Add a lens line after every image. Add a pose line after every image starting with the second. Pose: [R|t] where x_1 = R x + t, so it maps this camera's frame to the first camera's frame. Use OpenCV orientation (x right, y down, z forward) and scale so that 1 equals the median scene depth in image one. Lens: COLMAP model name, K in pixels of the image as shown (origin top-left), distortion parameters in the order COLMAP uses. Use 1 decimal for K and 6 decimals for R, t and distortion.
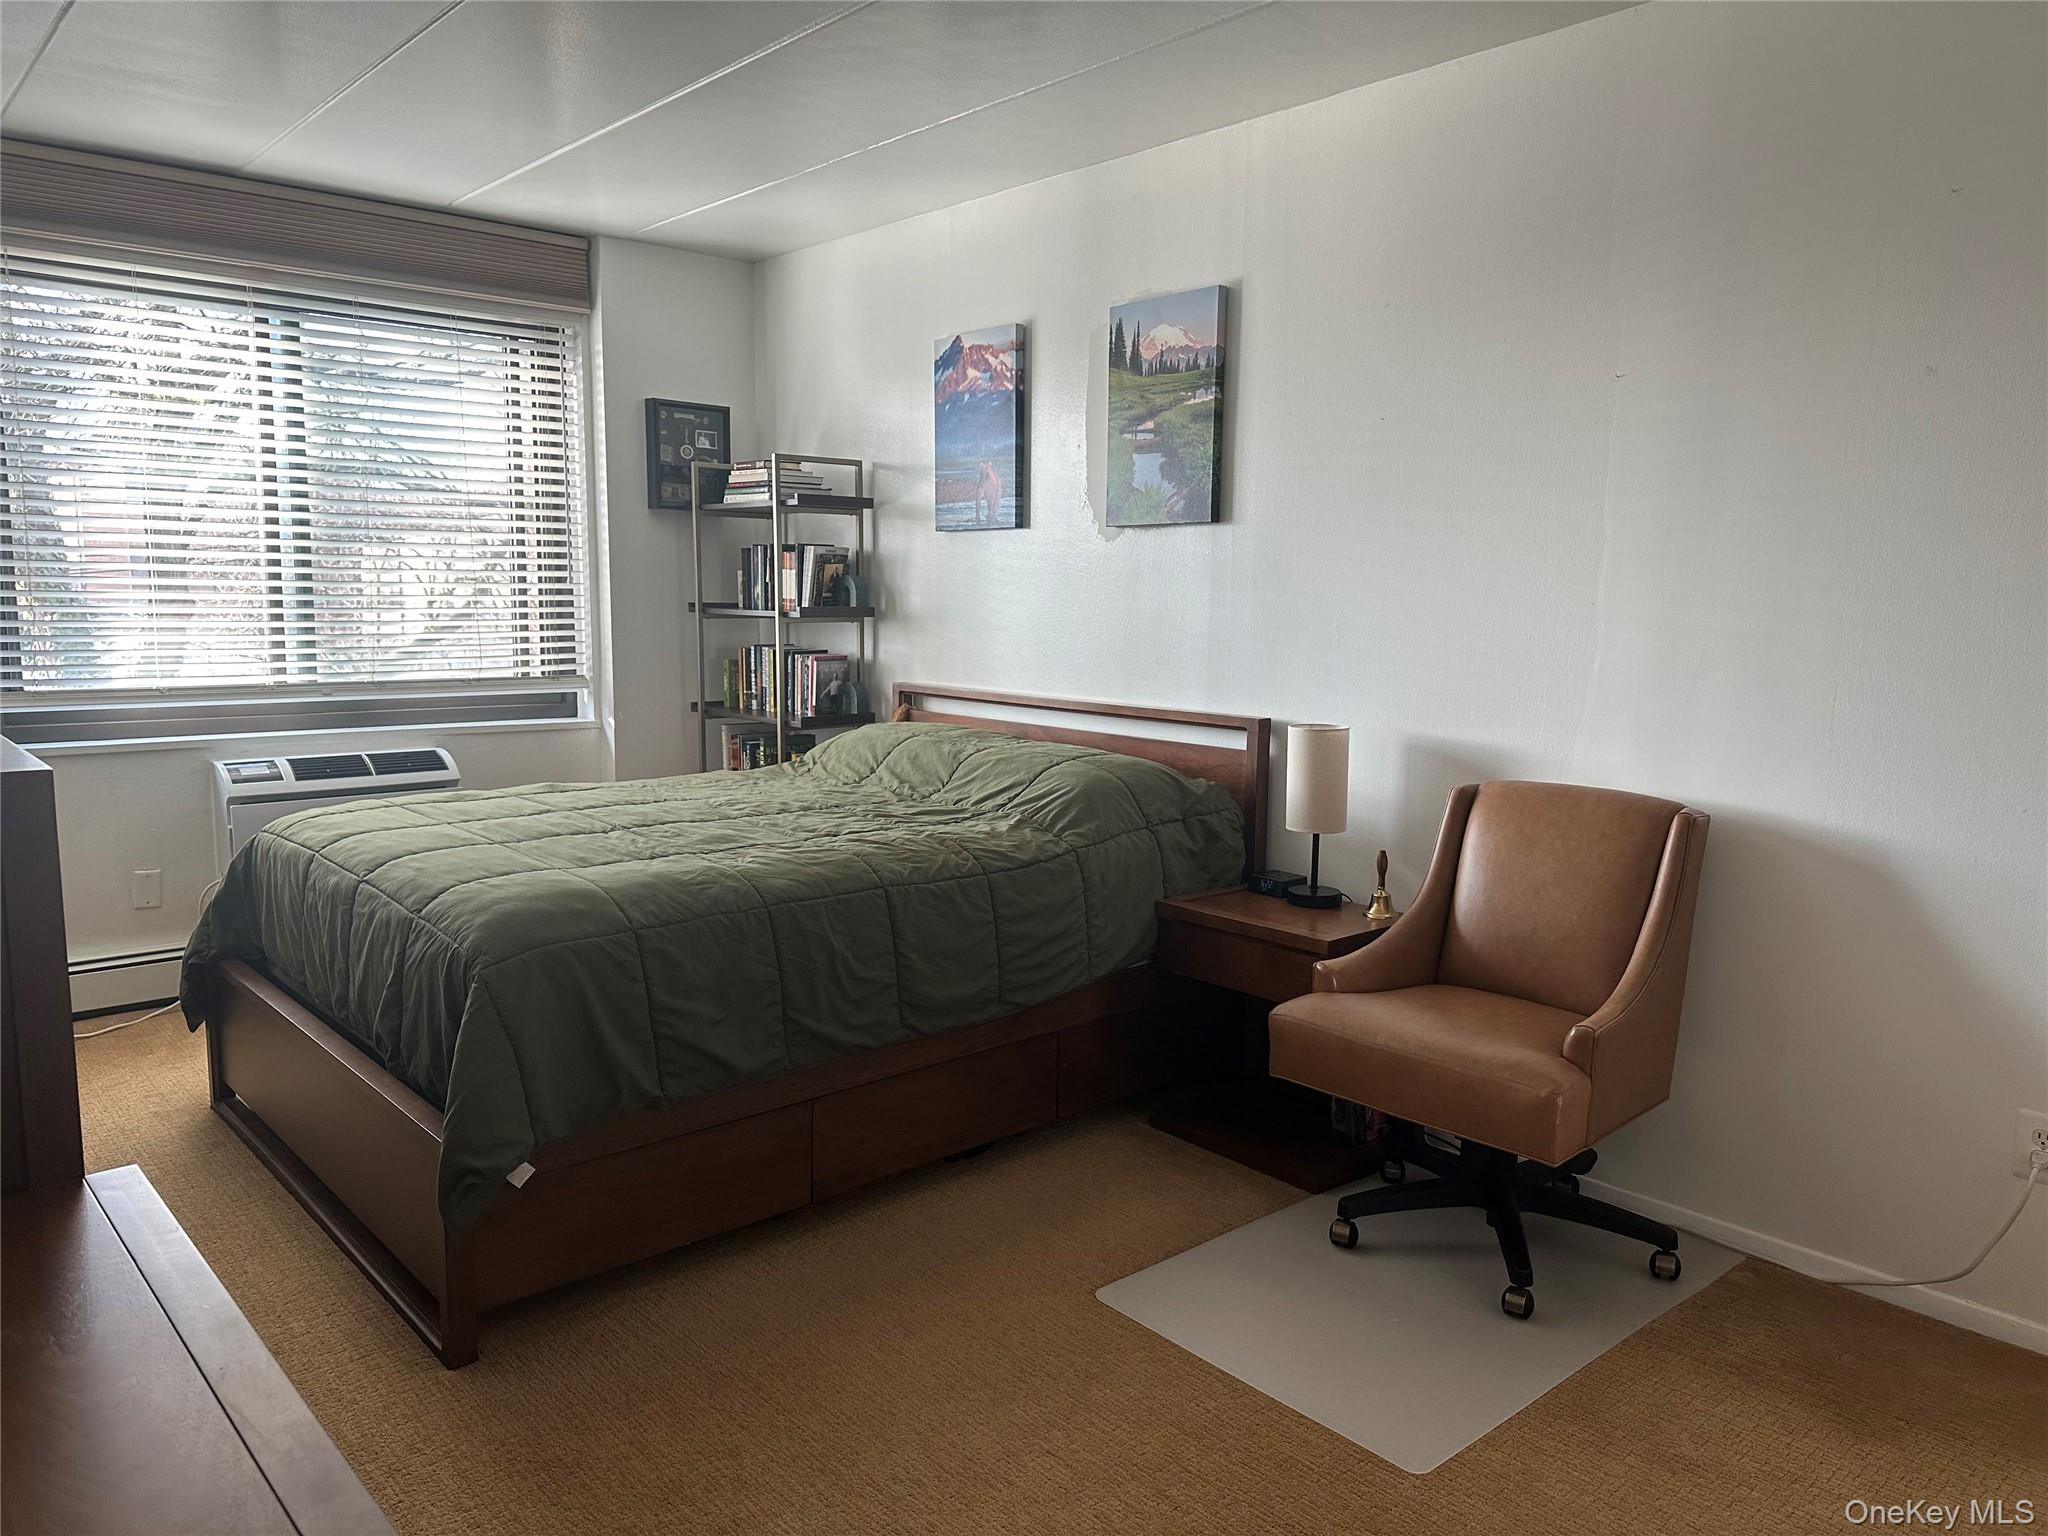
lens RADIAL K [[1445.6, 0, 1031.2], [0, 1445.6, 770.1], [0, 0, 1]] dist [0.011444, -0.013971]
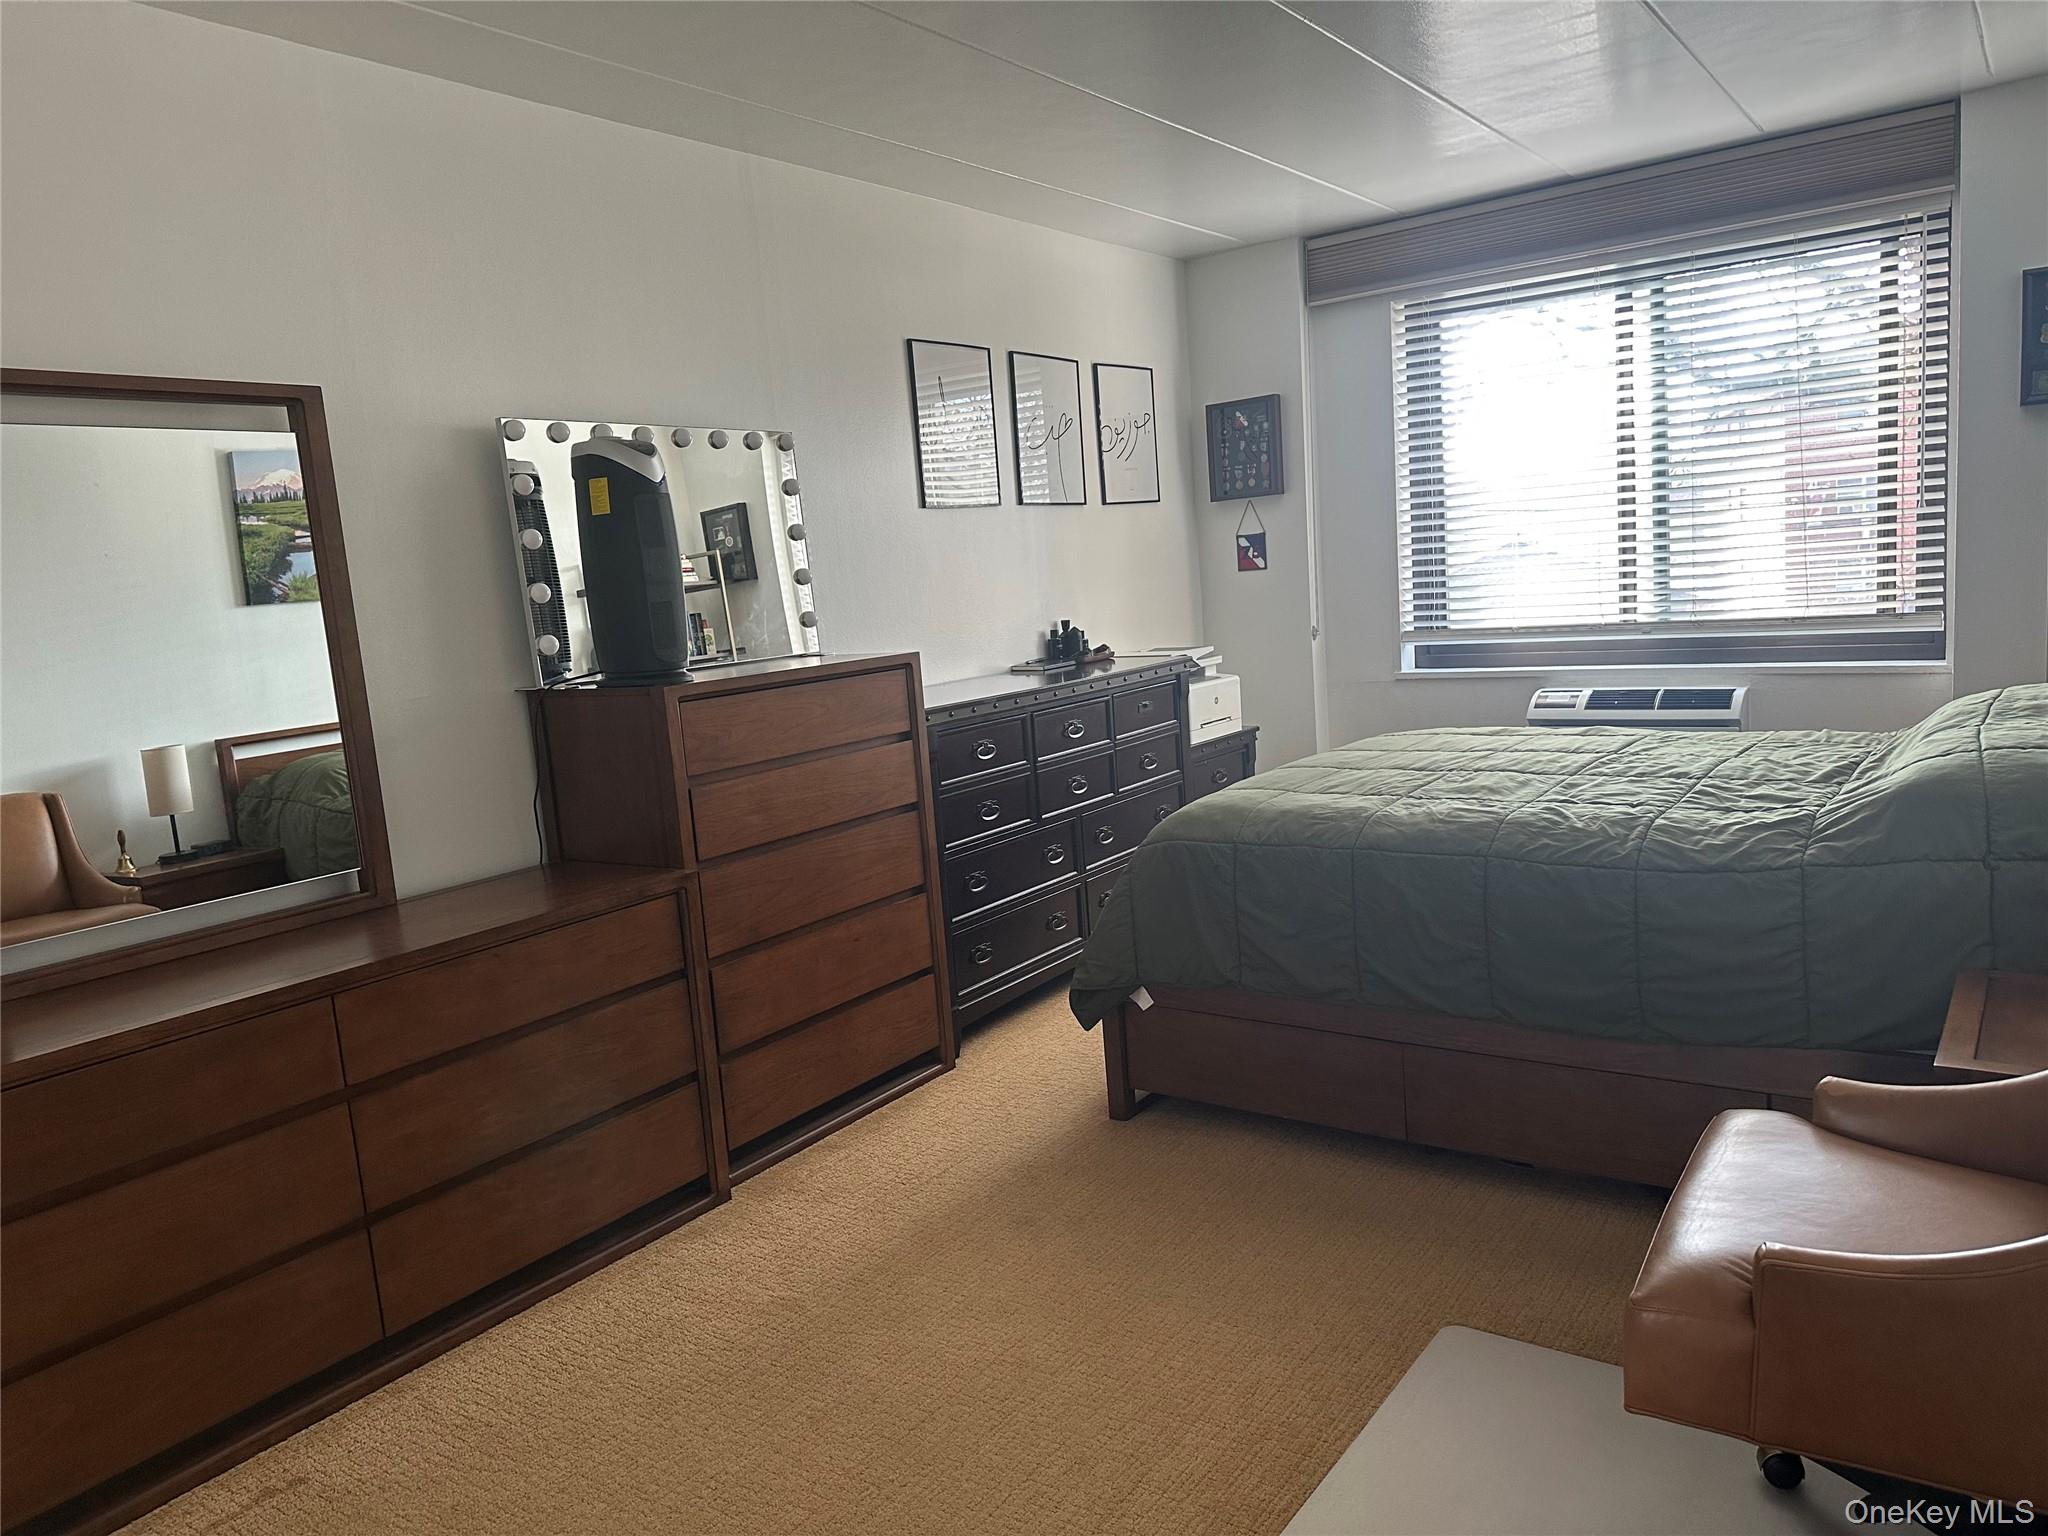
lens RADIAL K [[1445.6, 0, 1028.8], [0, 1445.6, 769.5], [0, 0, 1]] dist [0.011444, -0.013971]
pose [[0.208068, 0.106097, -0.972343, 0.485248], [-0.050105, 0.993951, 0.097732, -0.033031], [0.976830, 0.028385, 0.212125, 0.317465]]
